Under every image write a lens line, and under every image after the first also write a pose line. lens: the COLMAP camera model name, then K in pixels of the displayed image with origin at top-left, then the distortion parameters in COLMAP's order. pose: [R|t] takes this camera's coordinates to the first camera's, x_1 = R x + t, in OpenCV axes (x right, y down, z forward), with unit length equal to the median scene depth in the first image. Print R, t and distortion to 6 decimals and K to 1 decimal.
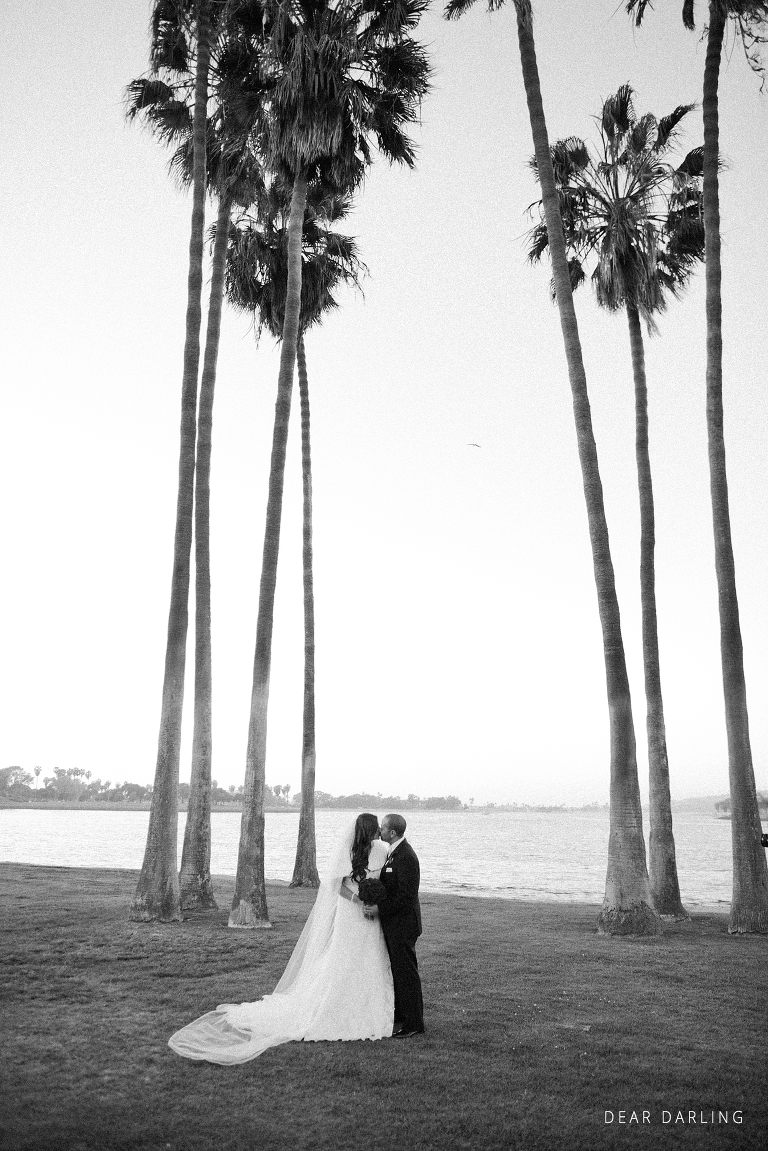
lens RADIAL K [[839.4, 0, 392.0], [0, 839.4, 573.8], [0, 0, 1]] dist [-0.026701, 0.017873]
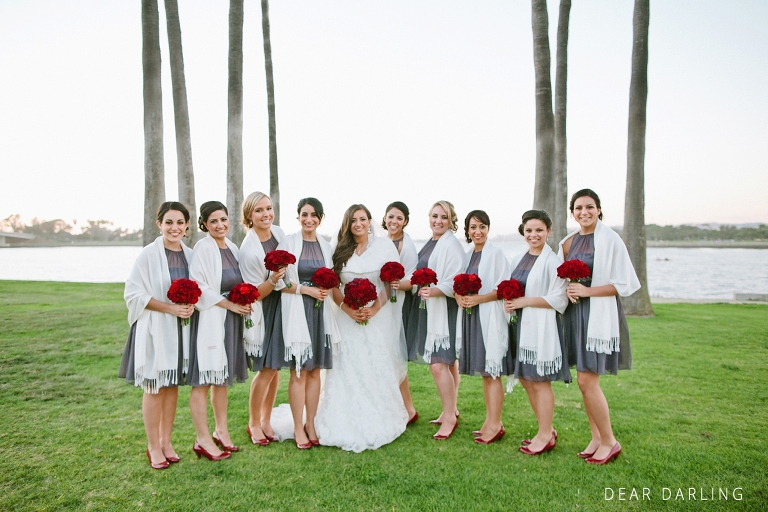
lens RADIAL K [[560.1, 0, 387.1], [0, 560.1, 261.7], [0, 0, 1]] dist [-0.026701, 0.017873]
pose [[0.993076, -0.019924, 0.115775, -0.045376], [-0.016112, 0.953101, 0.302223, 0.085182], [-0.116367, -0.301995, 0.946181, 0.218712]]
